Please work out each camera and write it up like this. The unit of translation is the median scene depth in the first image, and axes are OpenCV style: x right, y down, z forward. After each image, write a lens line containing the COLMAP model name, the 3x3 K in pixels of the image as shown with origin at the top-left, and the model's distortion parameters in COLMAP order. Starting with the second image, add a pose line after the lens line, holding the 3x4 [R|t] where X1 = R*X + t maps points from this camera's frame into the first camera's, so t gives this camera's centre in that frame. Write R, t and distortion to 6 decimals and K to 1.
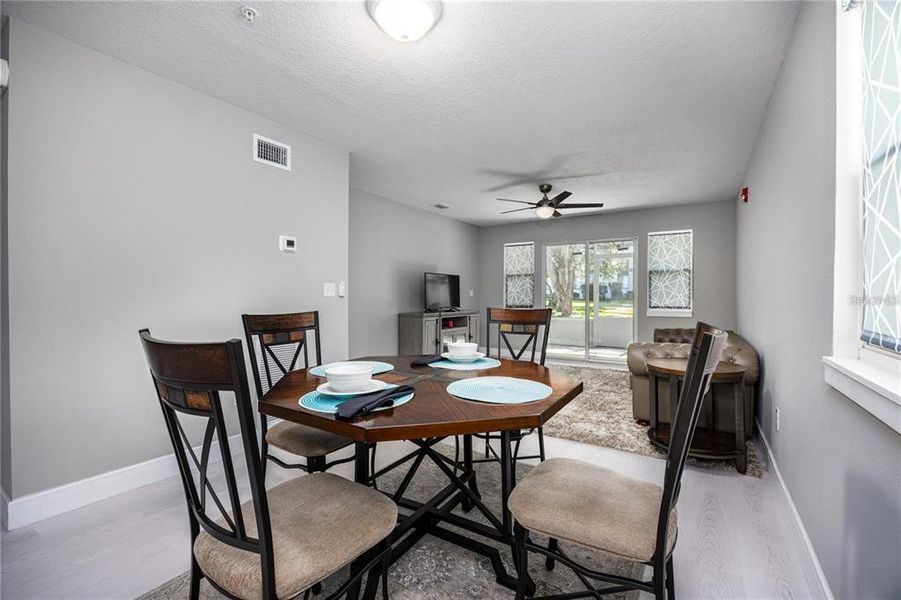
lens RADIAL K [[382.4, 0, 449.2], [0, 382.4, 294.1], [0, 0, 1]] dist [-0.000953, -0.000115]
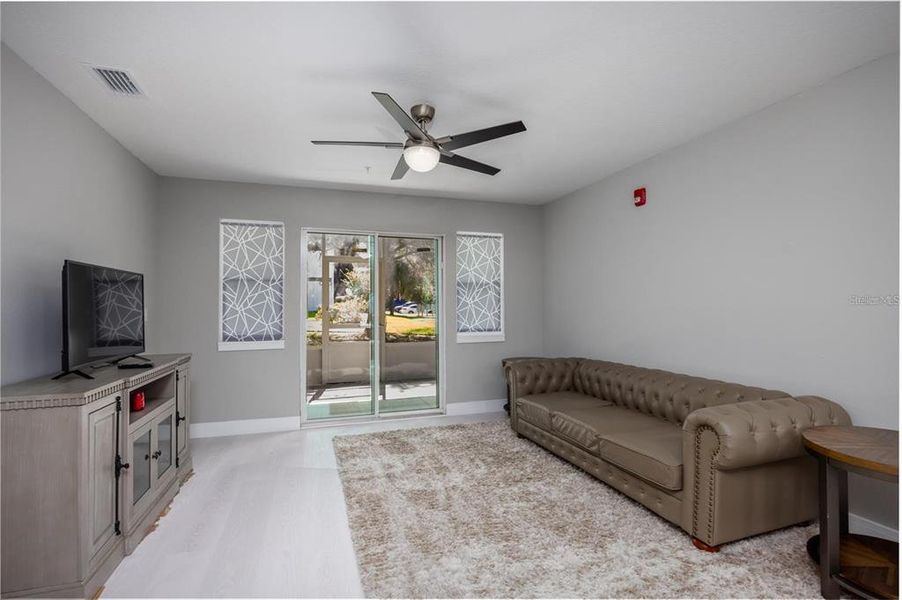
lens RADIAL K [[420.6, 0, 451.0], [0, 420.6, 300.0], [0, 0, 1]] dist [-0.001129, -0.000082]
pose [[0.622023, 0.006103, 0.782975, -0.133111], [0.003412, 0.999939, -0.010504, -0.017761], [-0.782992, 0.009206, 0.621964, 0.507118]]
